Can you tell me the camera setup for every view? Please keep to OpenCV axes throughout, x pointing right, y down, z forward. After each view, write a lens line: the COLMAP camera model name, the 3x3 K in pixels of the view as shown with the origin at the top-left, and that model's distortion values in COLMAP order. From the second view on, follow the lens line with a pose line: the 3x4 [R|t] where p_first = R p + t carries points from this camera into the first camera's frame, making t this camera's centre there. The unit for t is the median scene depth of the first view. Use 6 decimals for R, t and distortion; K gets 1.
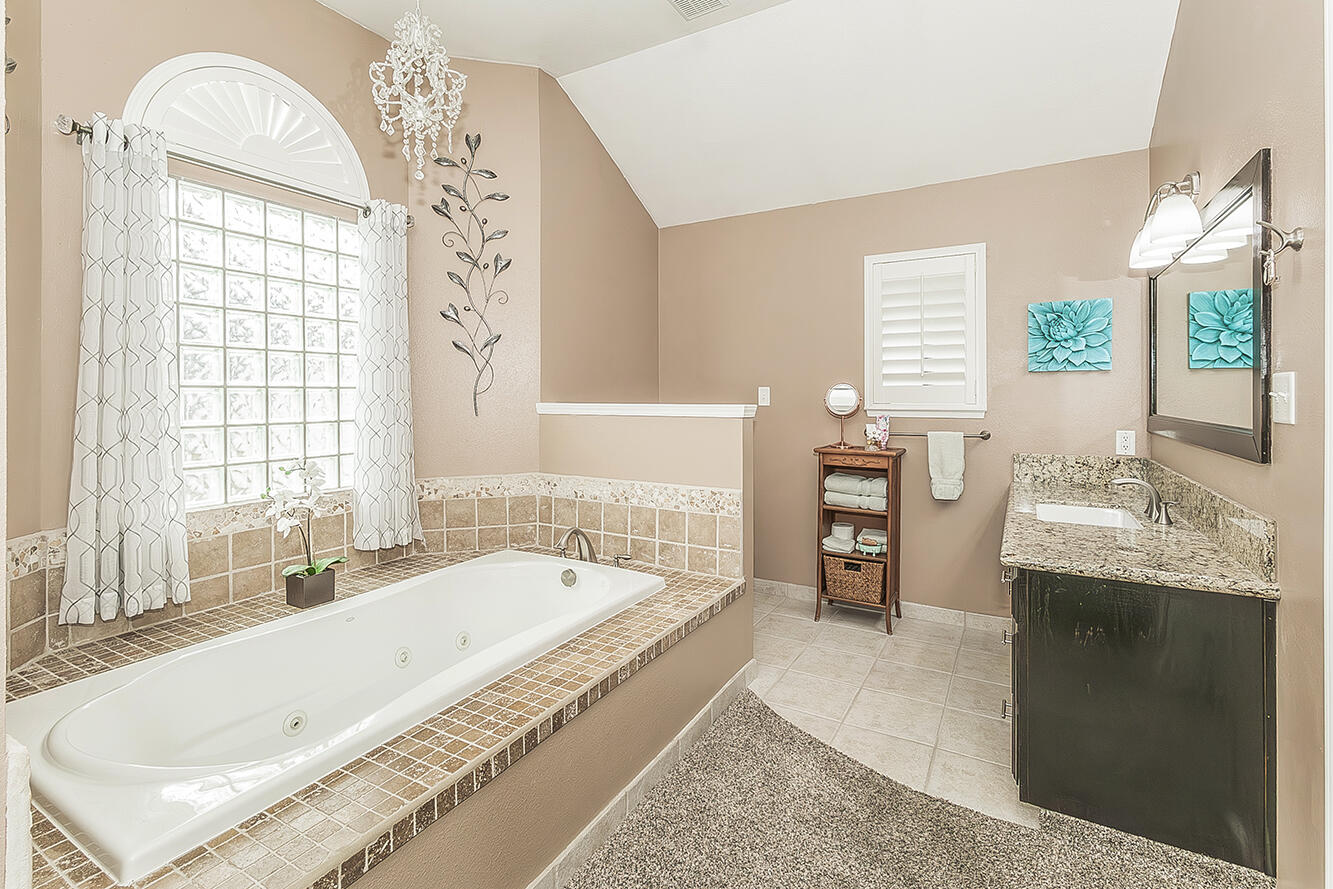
lens RADIAL K [[605.8, 0, 676.5], [0, 605.8, 400.5], [0, 0, 1]] dist [0.002084, 0.000222]
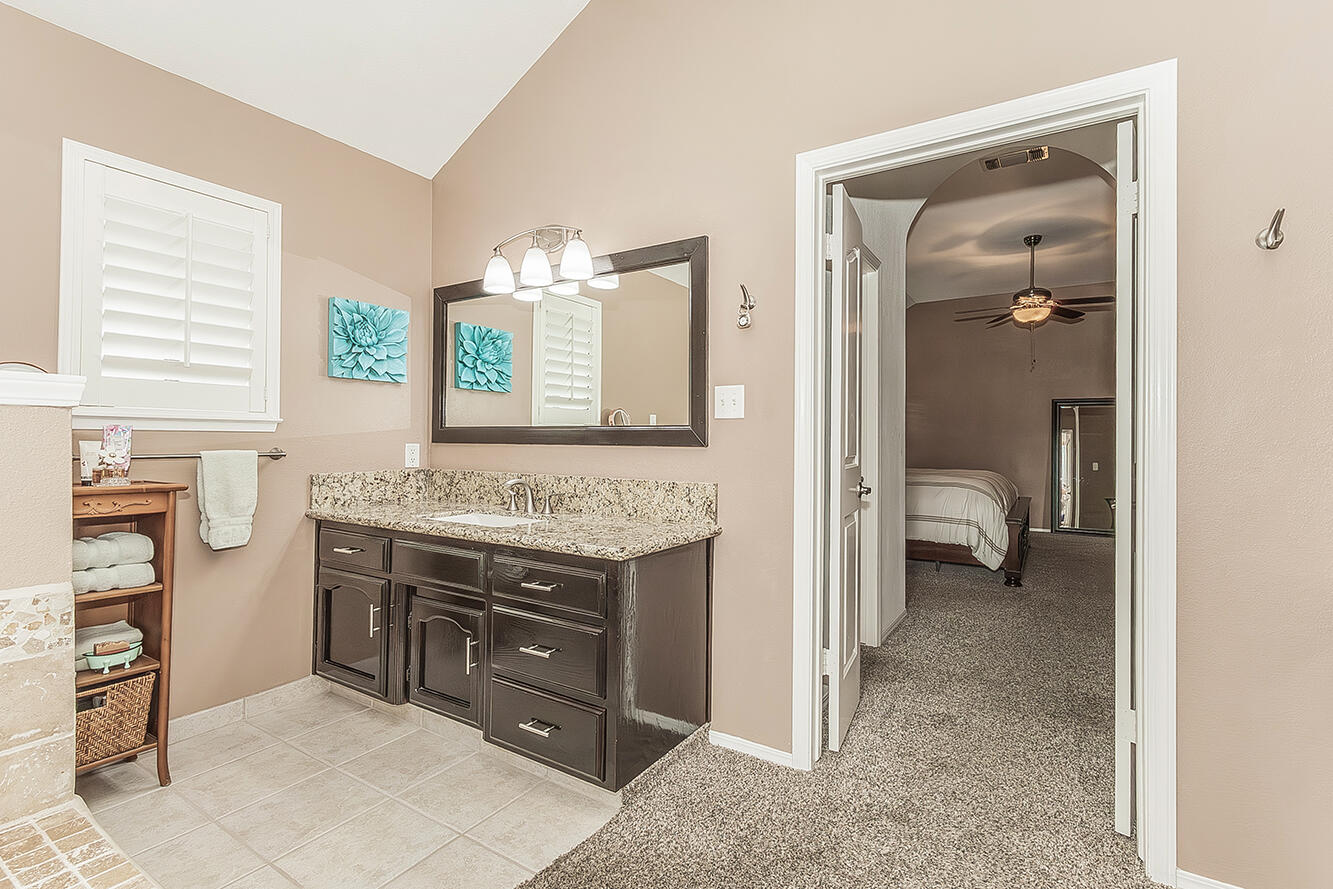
lens RADIAL K [[605.6, 0, 679.9], [0, 605.6, 432.1], [0, 0, 1]] dist [0.004591, 0.000345]
pose [[0.039838, 0.015768, 0.999082, -0.261883], [-0.001963, 0.999875, -0.015702, 0.044840], [-0.999204, -0.001336, 0.039864, 0.501930]]
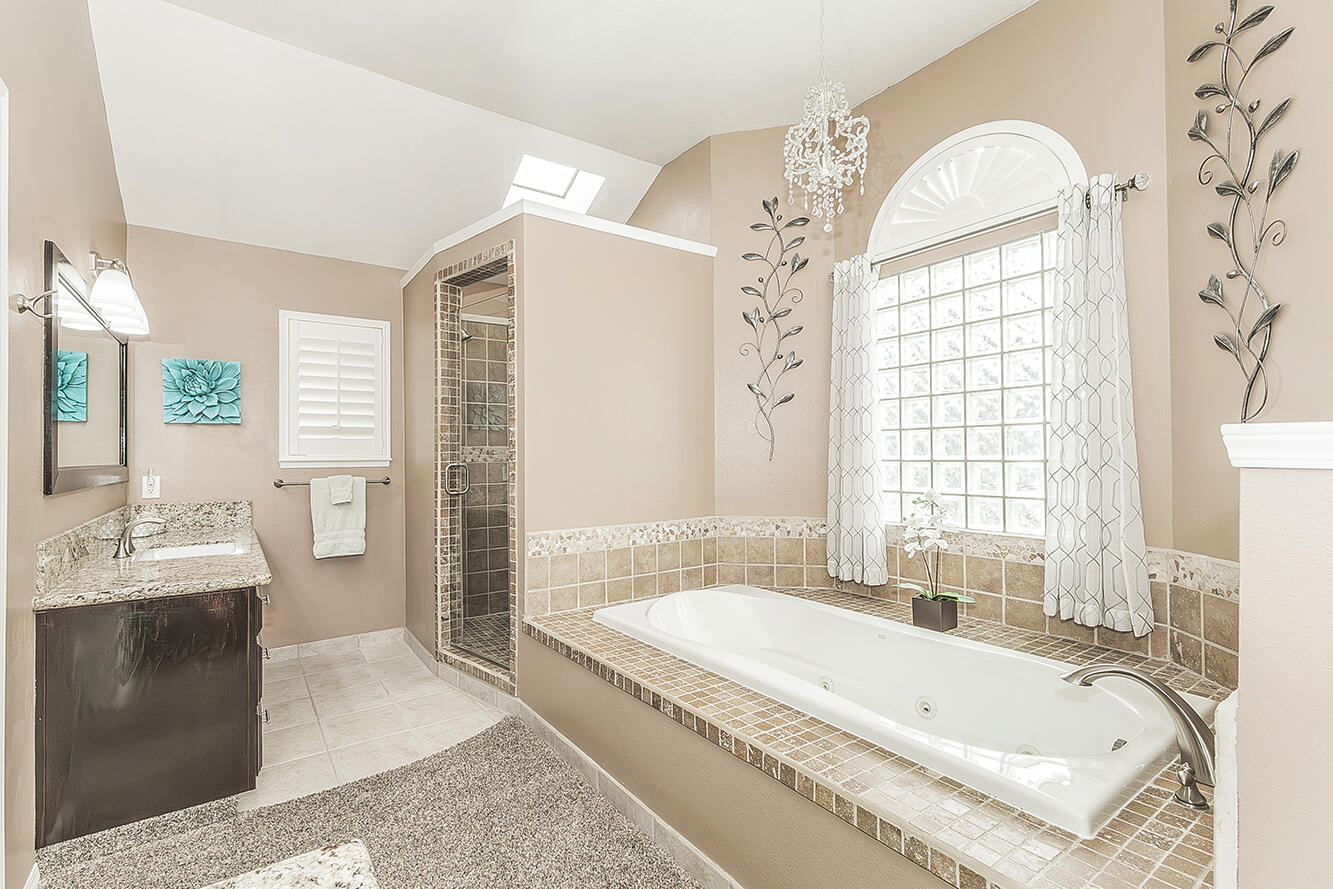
lens RADIAL K [[617.9, 0, 623.5], [0, 617.9, 457.2], [0, 0, 1]] dist [0.005972, 0.000655]
pose [[-0.474119, 0.008989, -0.880415, 0.467410], [0.004000, 0.999960, 0.008055, 0.016523], [0.880452, 0.000298, -0.474136, 0.780152]]
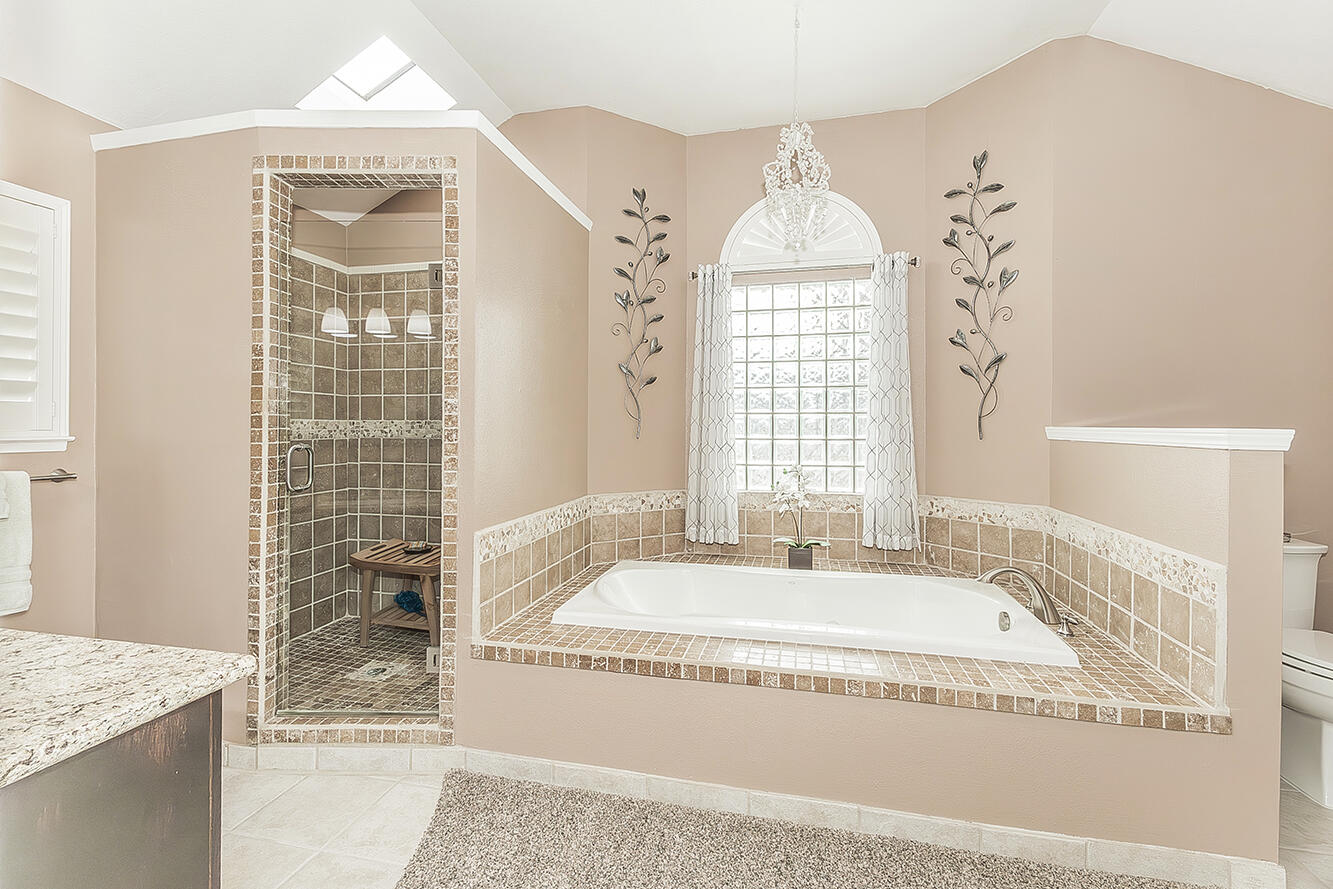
lens RADIAL K [[605.6, 0, 679.9], [0, 605.6, 432.1], [0, 0, 1]] dist [0.004591, 0.000345]
pose [[0.289181, 0.011902, -0.957200, 0.479505], [-0.009064, 0.999912, 0.009695, 0.008426], [0.957232, 0.005873, 0.289263, 0.253911]]
